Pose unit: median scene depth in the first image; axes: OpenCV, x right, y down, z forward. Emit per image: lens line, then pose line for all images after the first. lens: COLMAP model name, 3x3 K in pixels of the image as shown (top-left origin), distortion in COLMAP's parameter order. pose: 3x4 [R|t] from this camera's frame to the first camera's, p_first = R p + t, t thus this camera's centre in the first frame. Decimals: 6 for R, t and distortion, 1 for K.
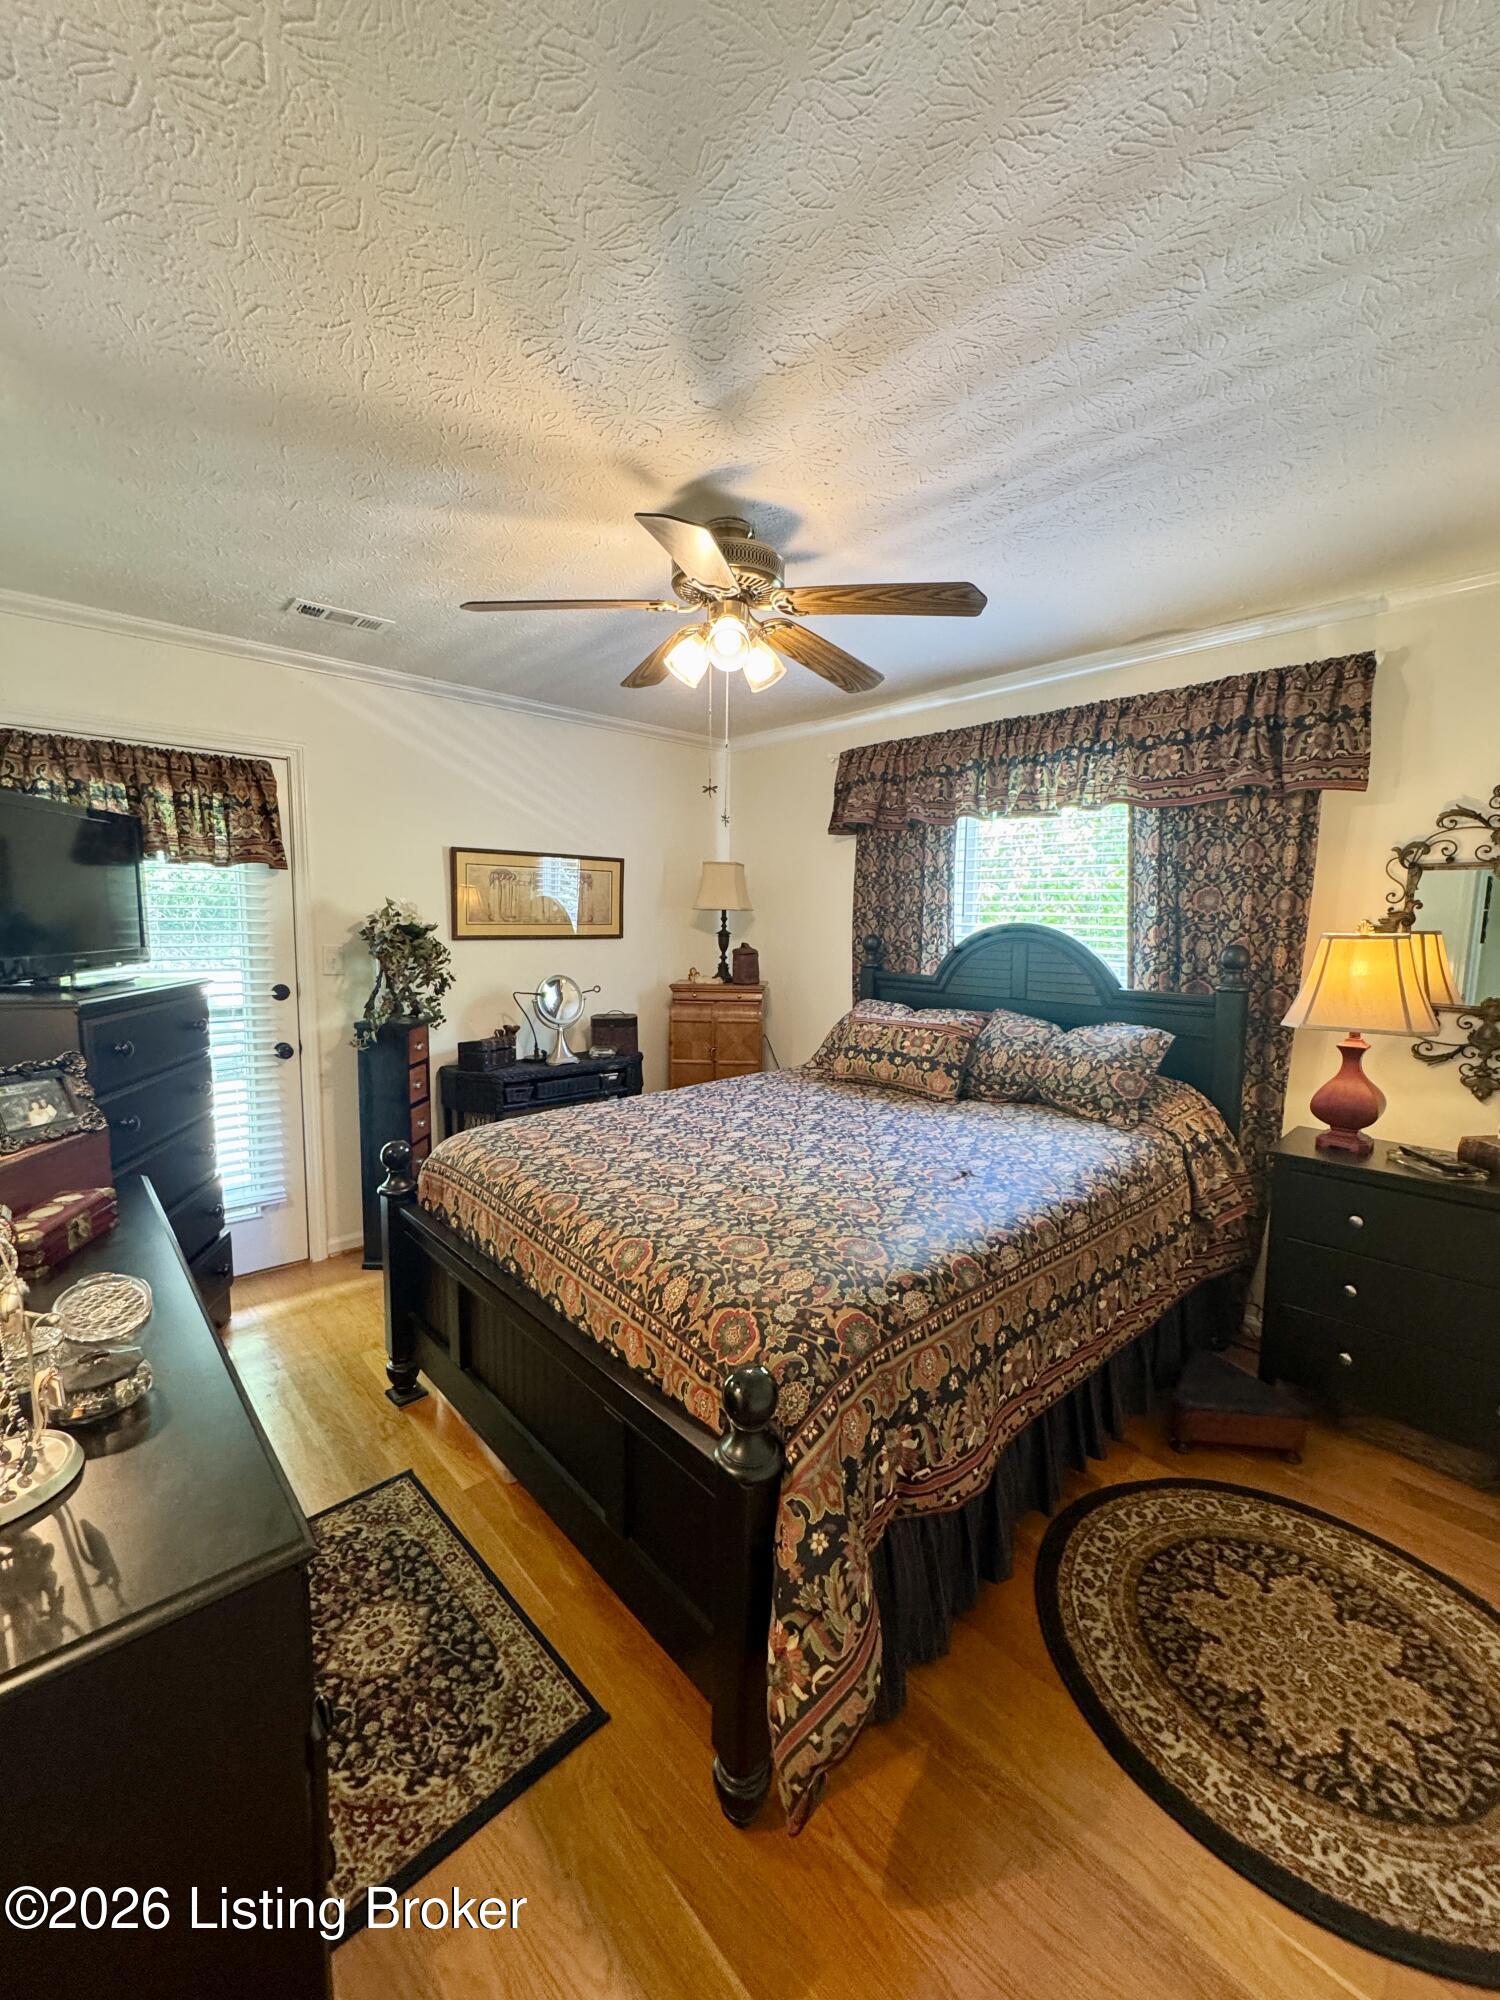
lens RADIAL K [[789.8, 0, 760.3], [0, 789.8, 1003.2], [0, 0, 1]] dist [-0.000765, 0.000746]
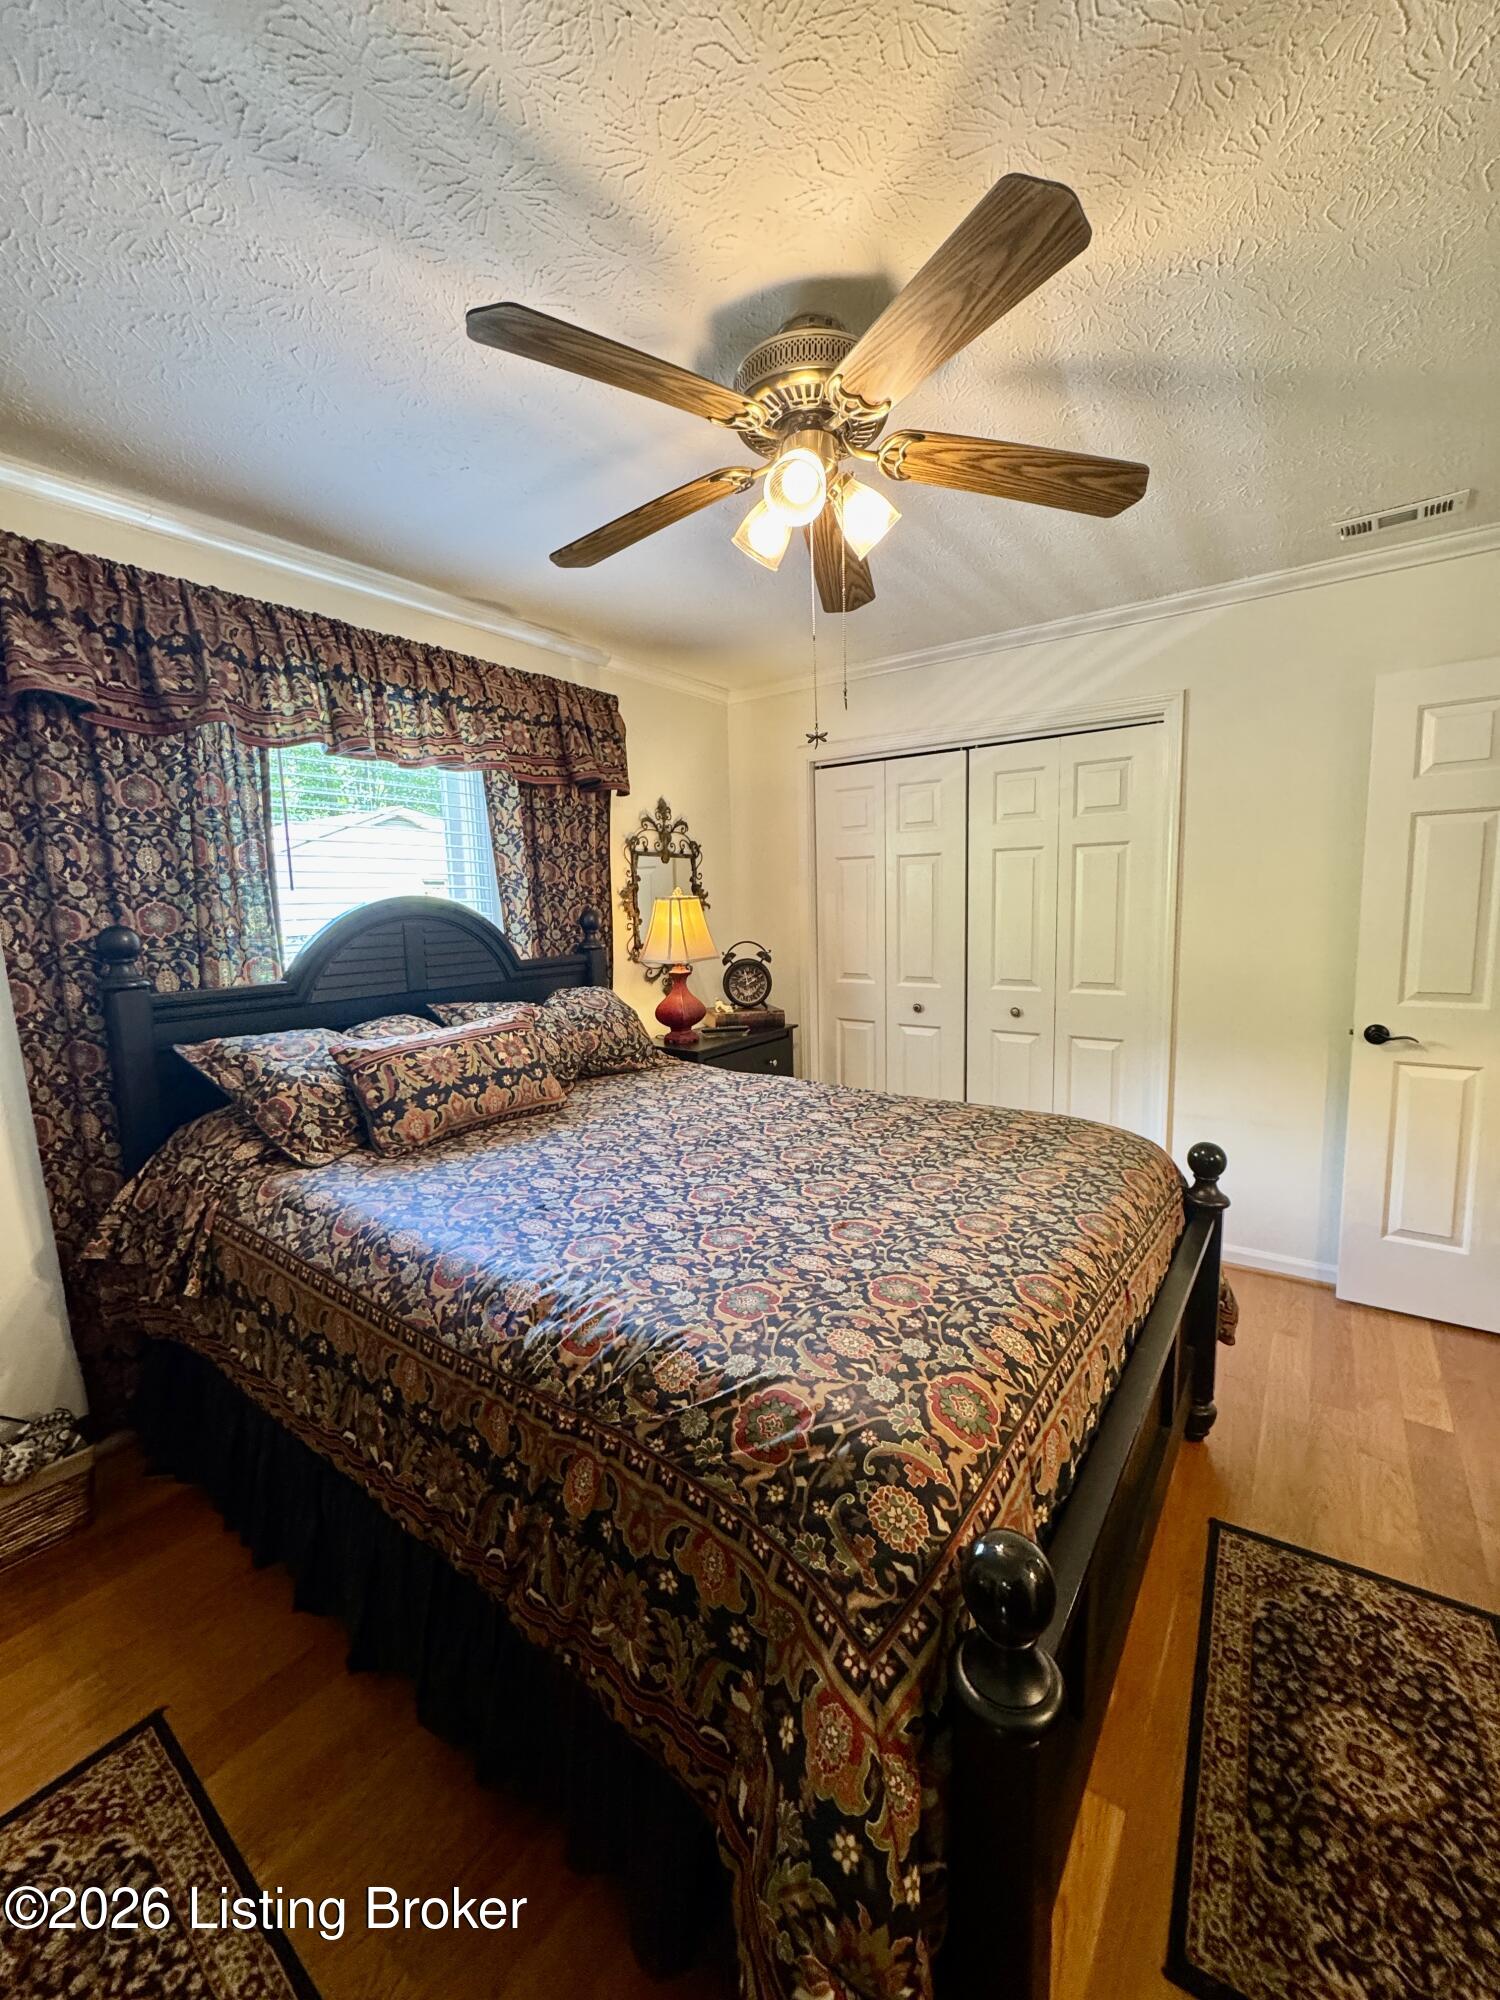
lens RADIAL K [[789.8, 0, 754.3], [0, 789.8, 999.2], [0, 0, 1]] dist [-0.000765, 0.000746]
pose [[-0.197647, -0.125145, 0.972252, -0.705510], [0.130918, 0.979563, 0.152700, -0.101716], [-0.971492, 0.157466, -0.177224, 1.098855]]
